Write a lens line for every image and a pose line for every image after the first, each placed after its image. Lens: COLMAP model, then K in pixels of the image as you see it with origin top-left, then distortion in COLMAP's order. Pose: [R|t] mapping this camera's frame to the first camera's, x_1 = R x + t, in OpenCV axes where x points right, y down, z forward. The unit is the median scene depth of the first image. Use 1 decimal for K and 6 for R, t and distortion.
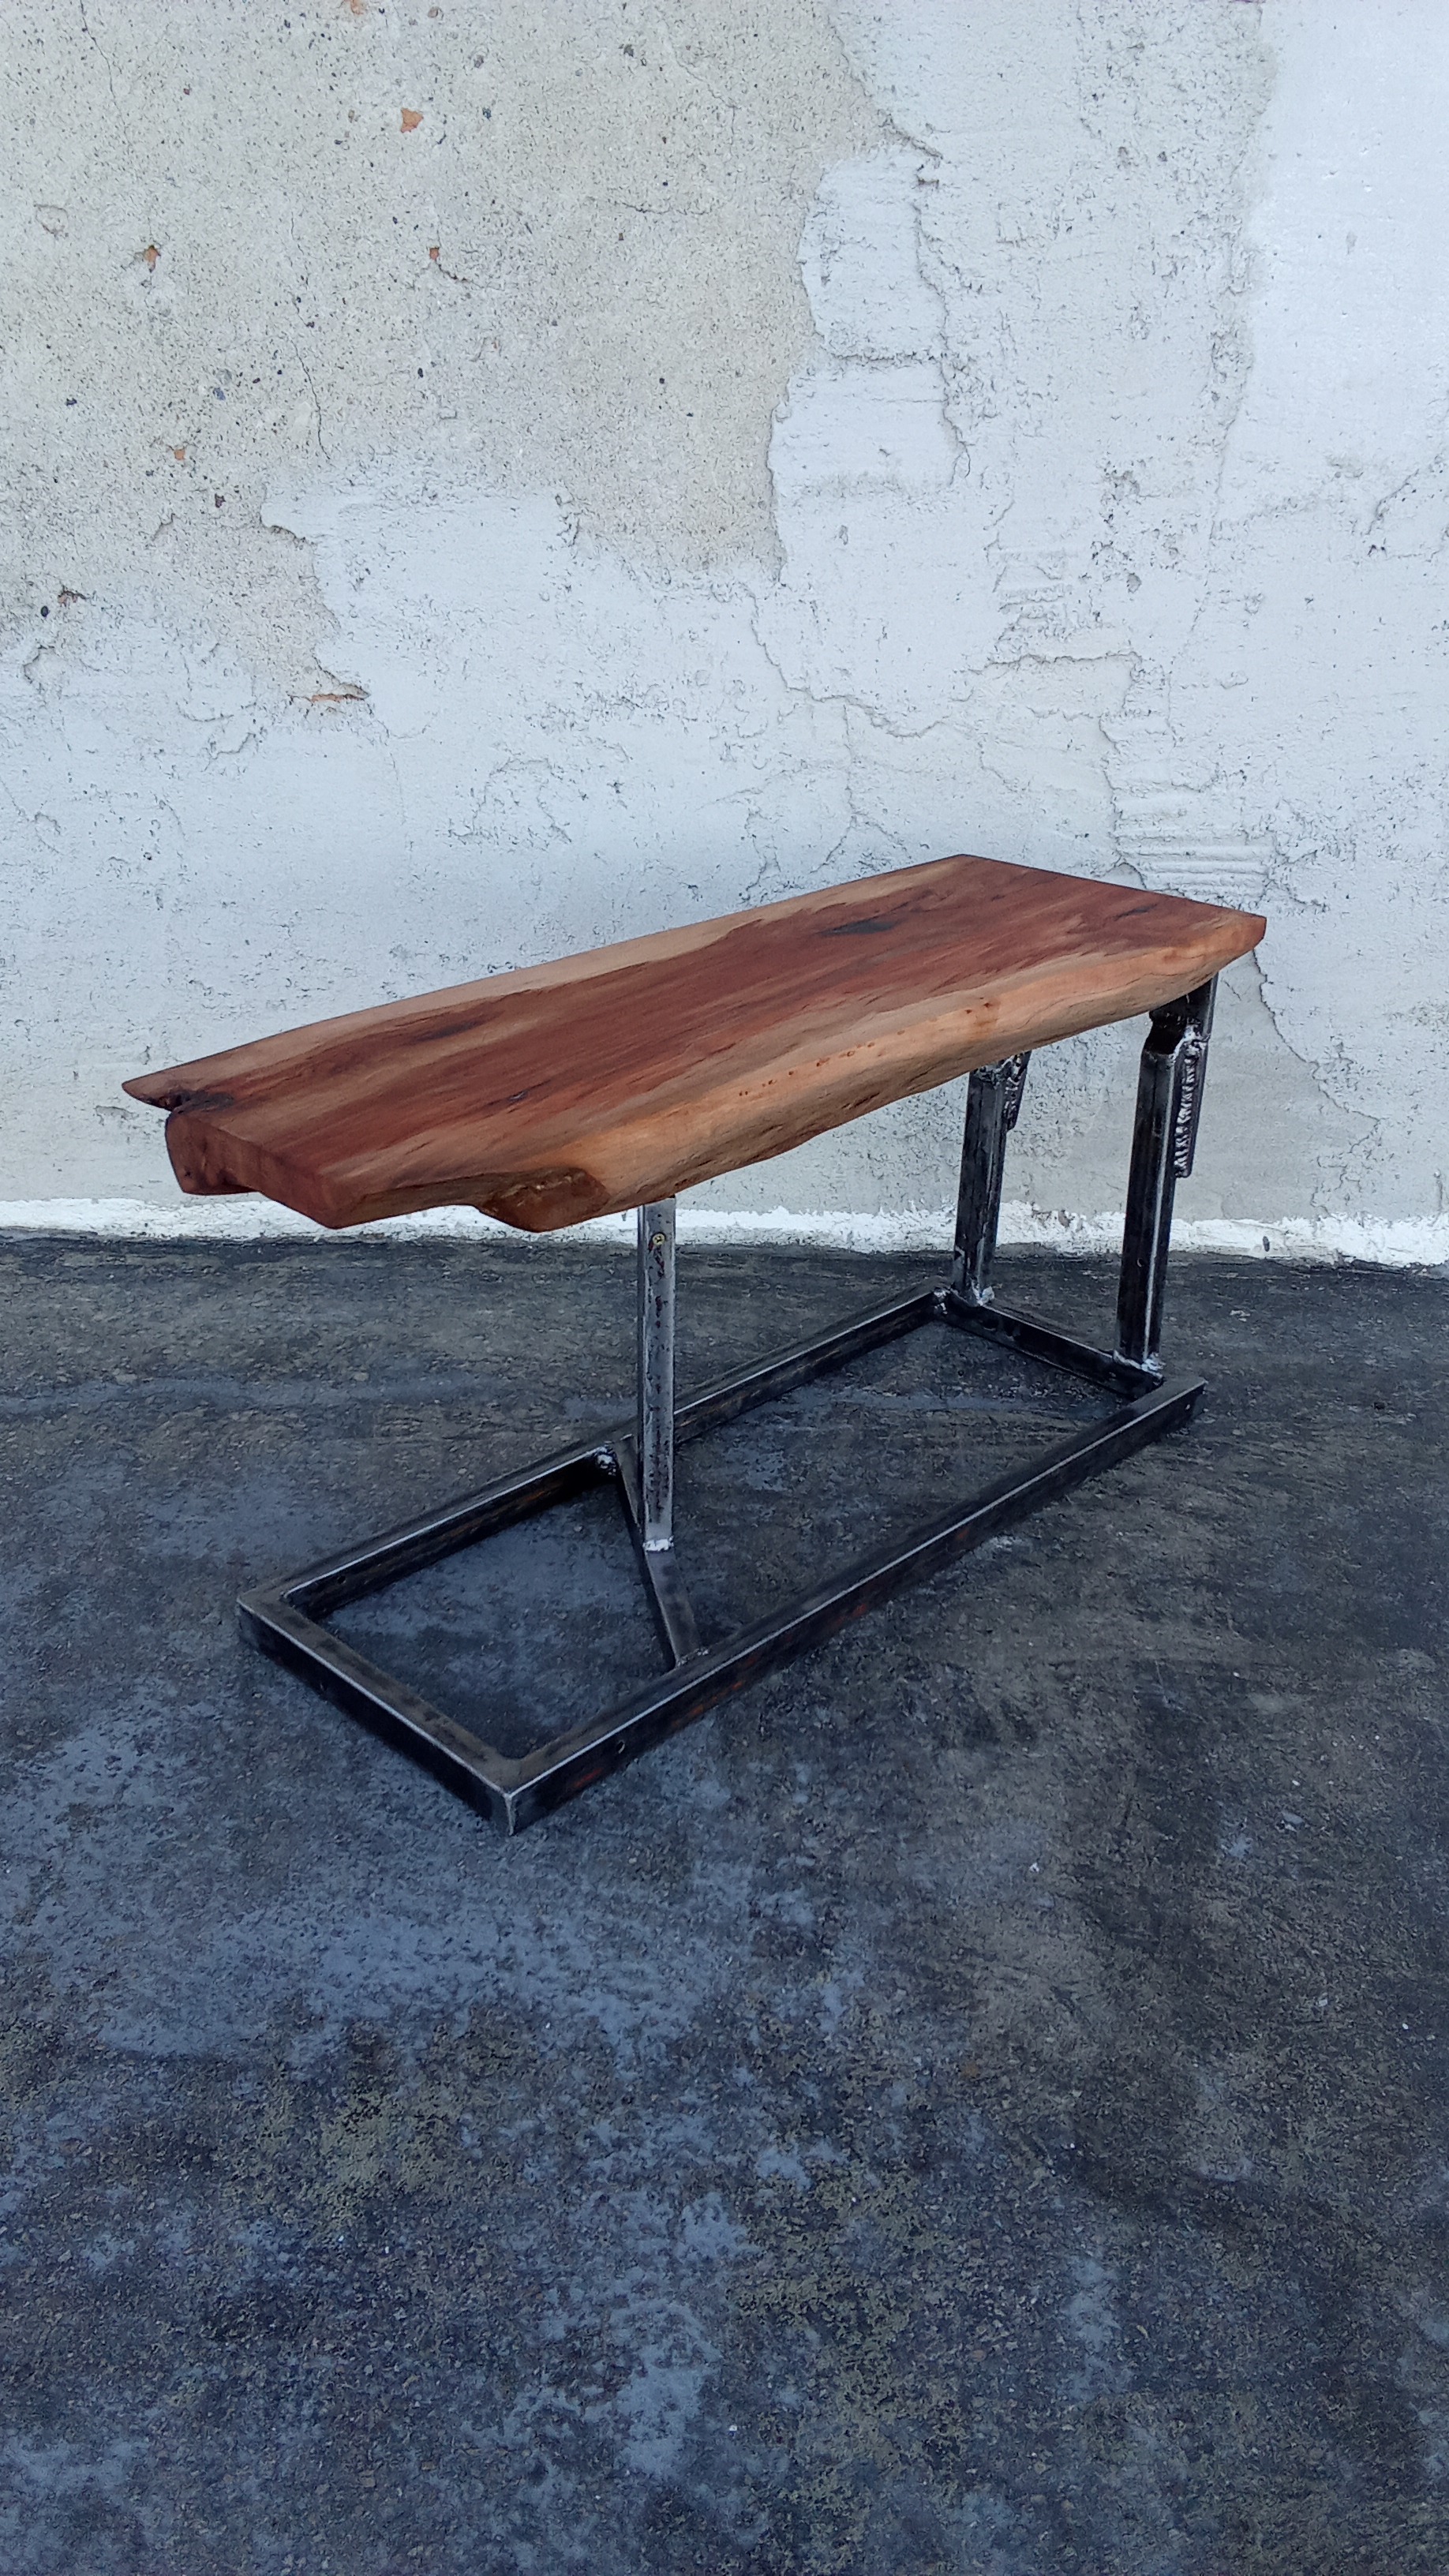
lens RADIAL K [[2031.6, 0, 715.7], [0, 2031.6, 1251.4], [0, 0, 1]] dist [0.104011, -0.165552]
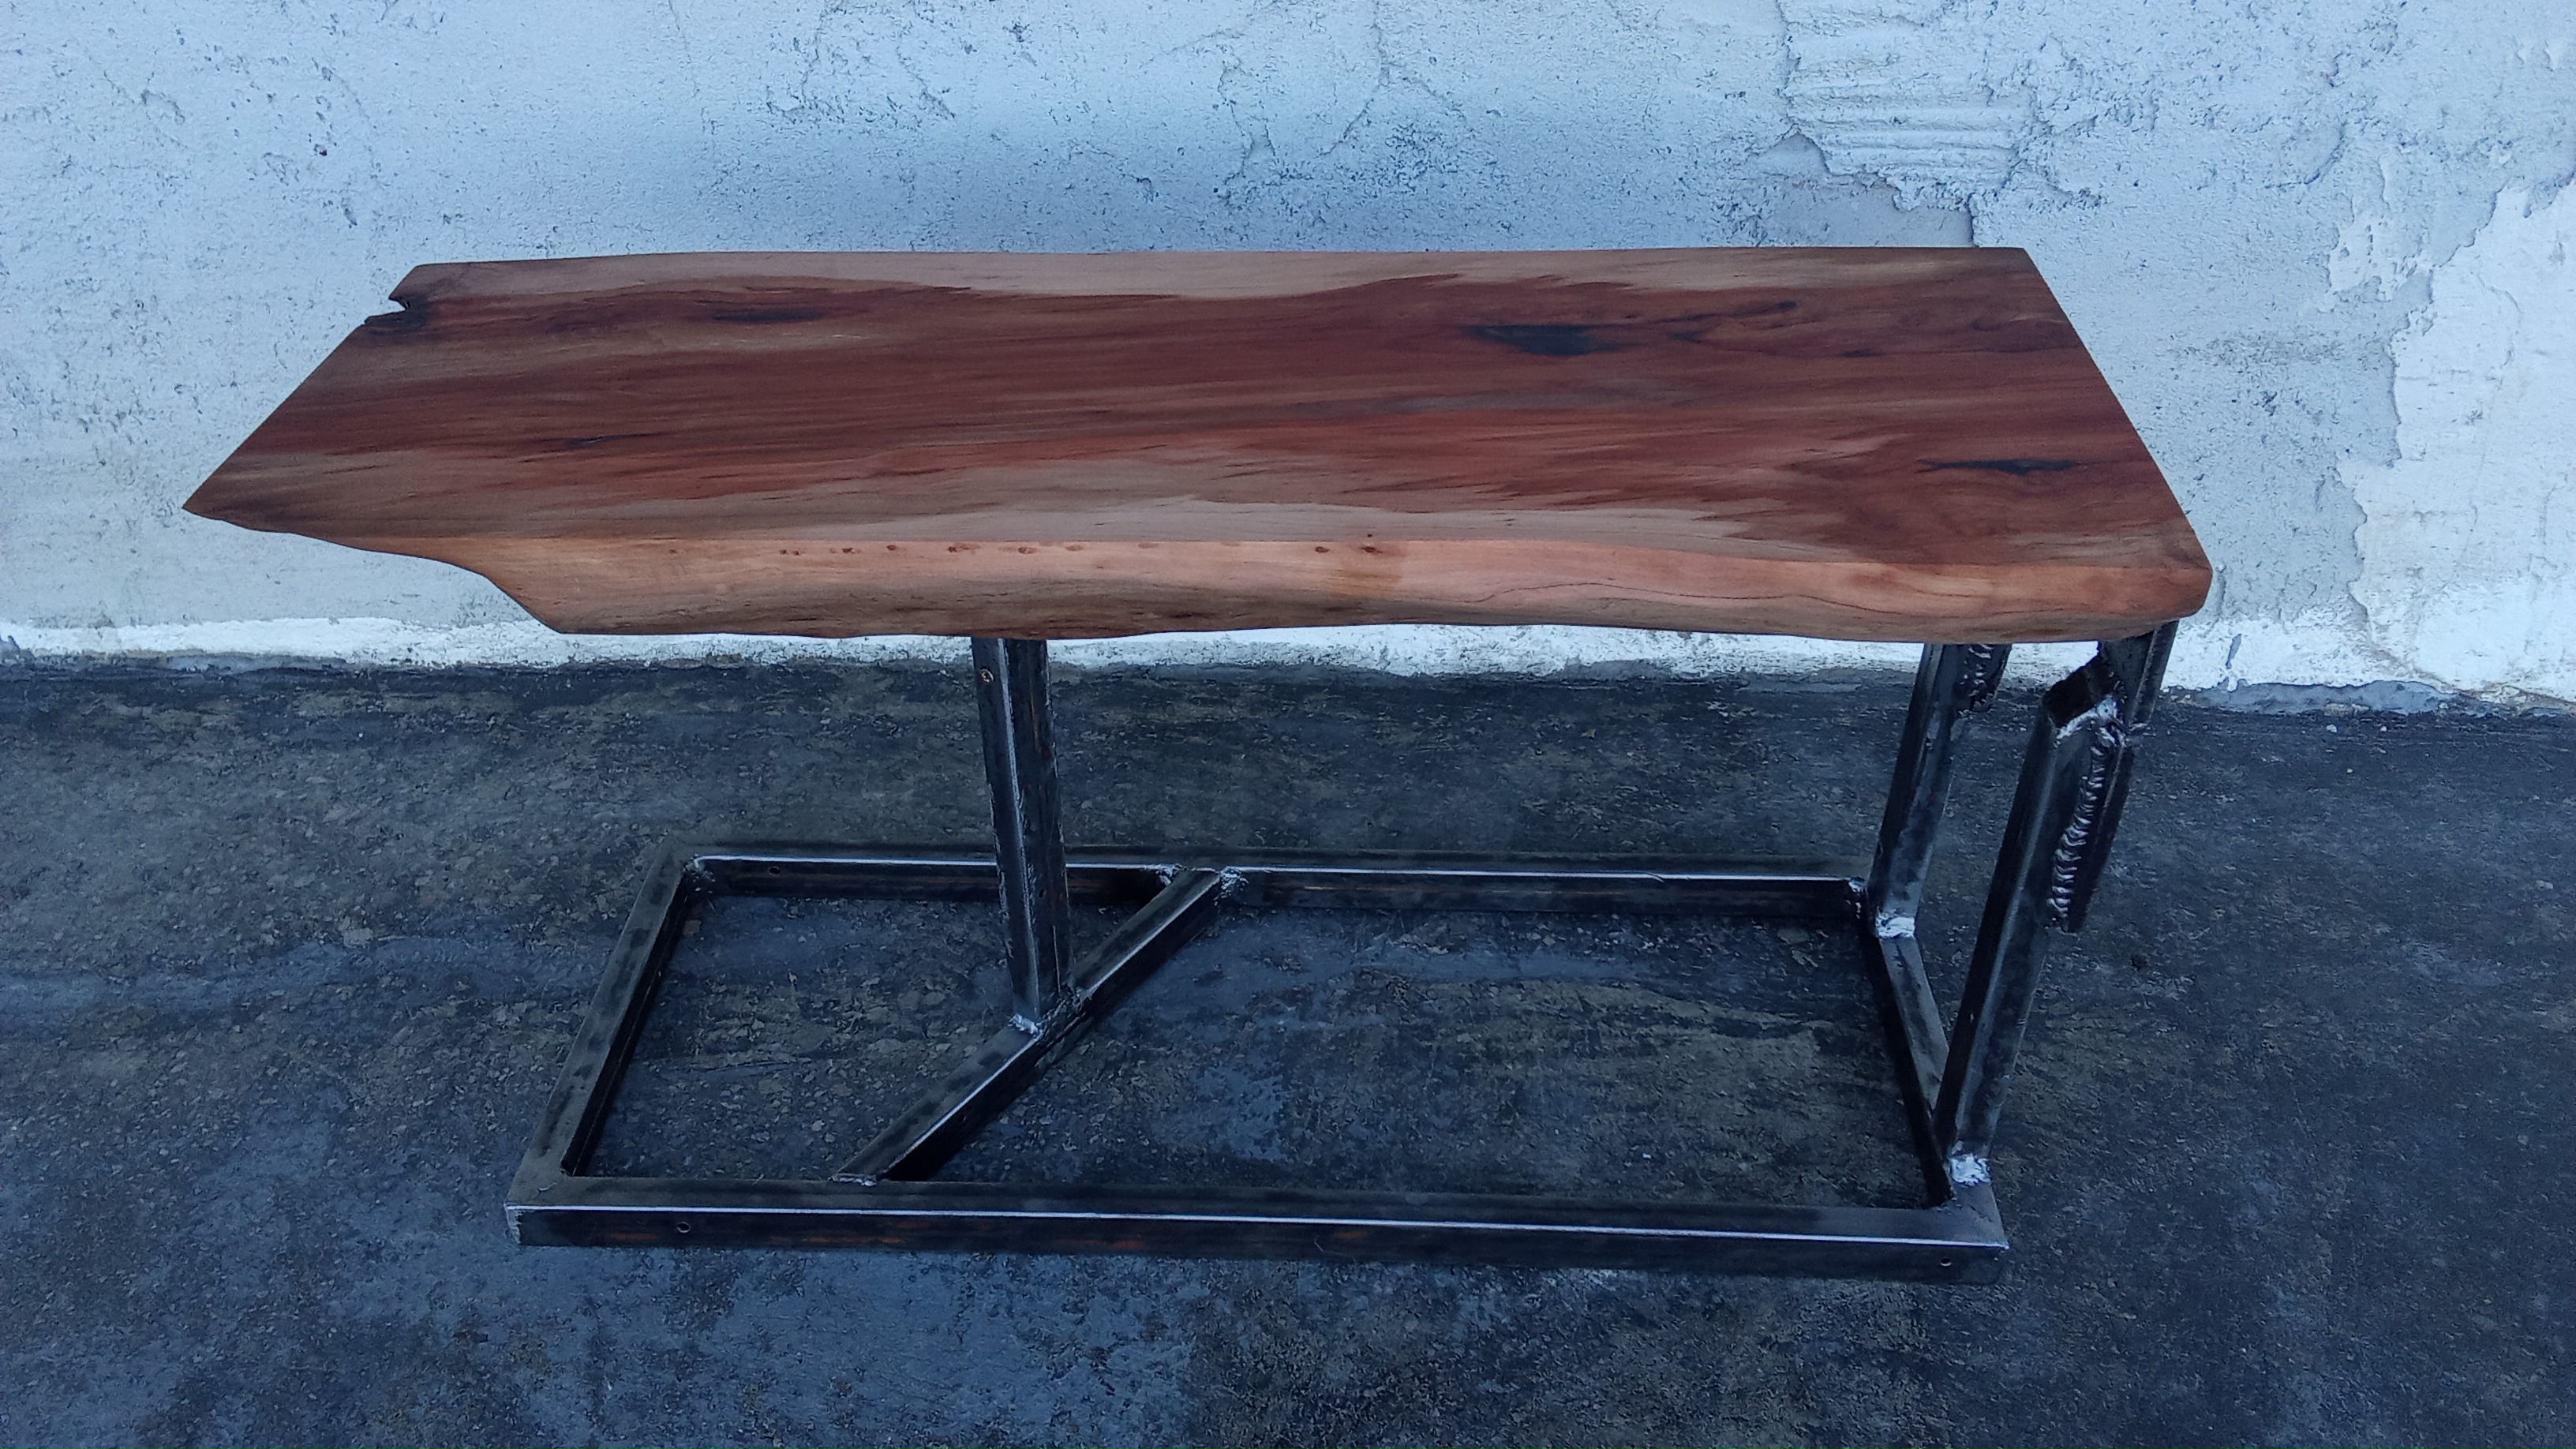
lens RADIAL K [[2031.6, 0, 1249.4], [0, 2031.6, 732.2], [0, 0, 1]] dist [0.104011, -0.165552]
pose [[0.999789, -0.016388, -0.012376, 0.033788], [0.018768, 0.973781, 0.226713, -0.181866], [0.008336, -0.226897, 0.973883, 0.364753]]
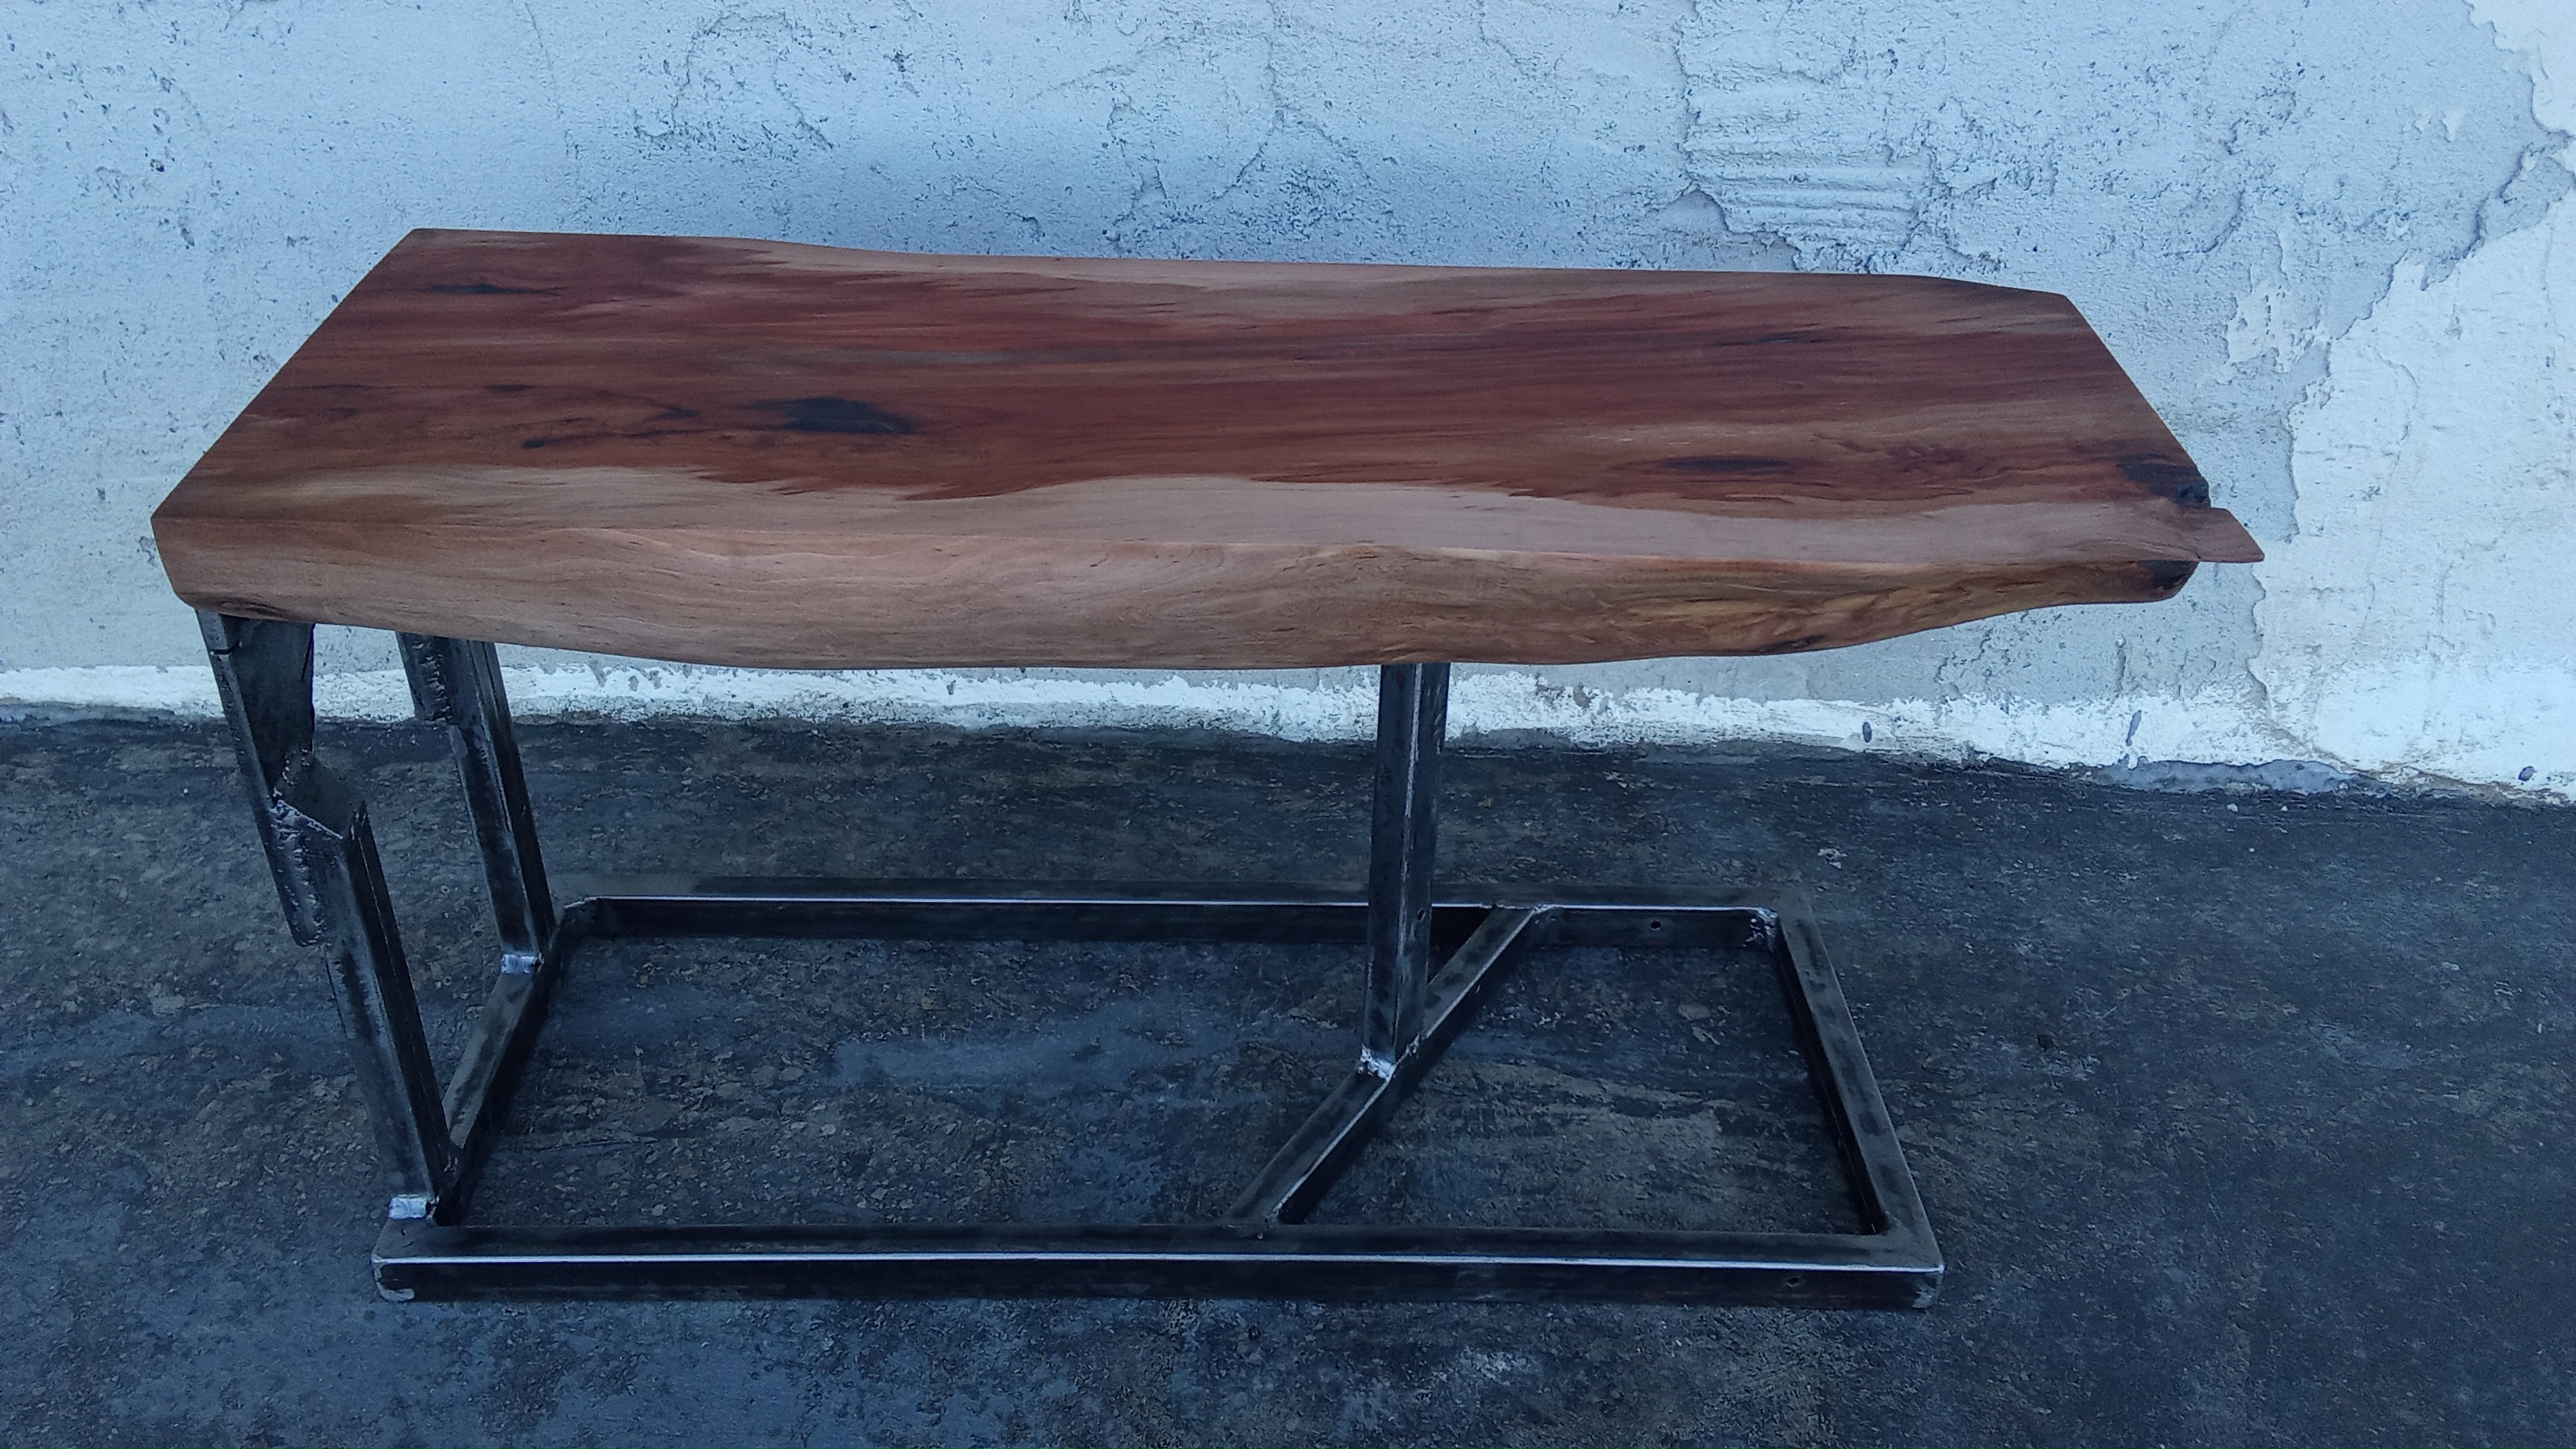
lens RADIAL K [[2031.6, 0, 1246.7], [0, 2031.6, 727.2], [0, 0, 1]] dist [0.104011, -0.165552]
pose [[0.999367, -0.004038, 0.035334, 0.039643], [-0.002385, 0.983689, 0.179860, -0.163122], [-0.035484, -0.179830, 0.983057, 0.394542]]
